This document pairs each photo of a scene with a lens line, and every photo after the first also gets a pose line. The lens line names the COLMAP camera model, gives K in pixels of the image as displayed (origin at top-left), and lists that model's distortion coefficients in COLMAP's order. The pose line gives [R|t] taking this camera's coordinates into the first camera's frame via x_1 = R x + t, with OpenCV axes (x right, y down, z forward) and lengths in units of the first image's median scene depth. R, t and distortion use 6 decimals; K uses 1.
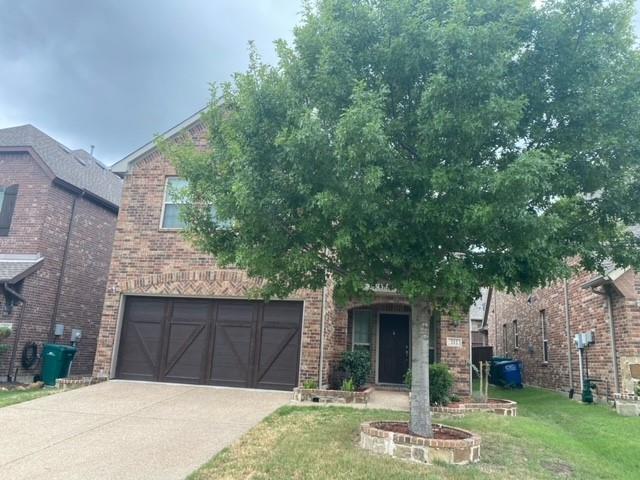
lens RADIAL K [[490.4, 0, 324.9], [0, 490.4, 237.4], [0, 0, 1]] dist [0.057084, -0.089335]
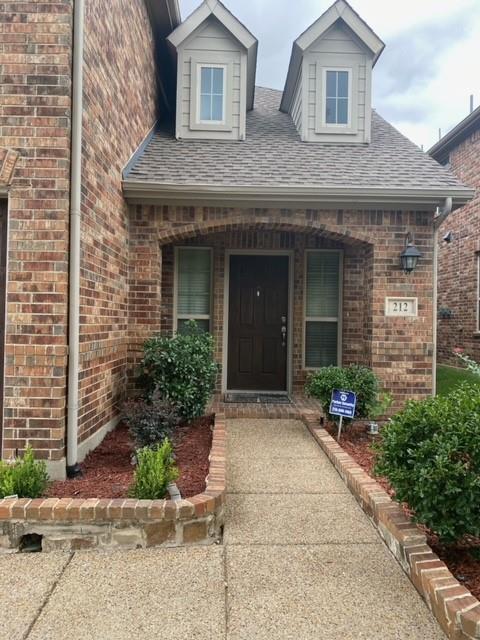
lens RADIAL K [[490.4, 0, 248.4], [0, 490.4, 316.4], [0, 0, 1]] dist [0.057084, -0.089335]
pose [[0.980106, -0.036408, 0.195104, 0.039871], [-0.008694, 0.974212, 0.225469, 0.125864], [-0.198282, -0.222680, 0.954515, 0.621723]]
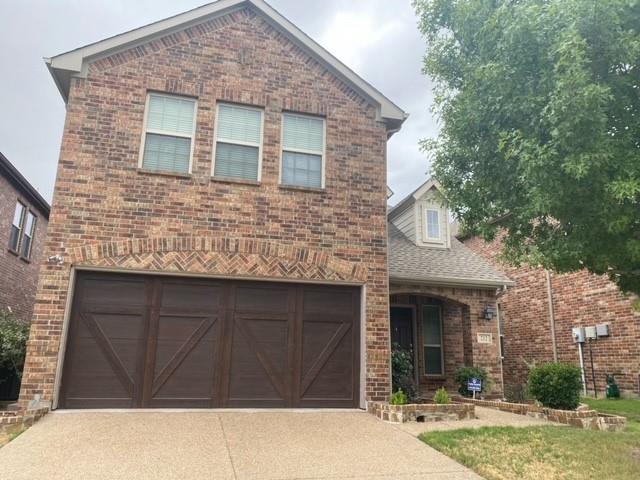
lens RADIAL K [[490.4, 0, 324.9], [0, 490.4, 237.4], [0, 0, 1]] dist [0.057084, -0.089335]
pose [[0.910968, 0.066547, 0.407073, -0.383688], [-0.065689, 0.997710, -0.016099, 0.068218], [-0.407213, -0.012074, 0.913254, 0.325000]]
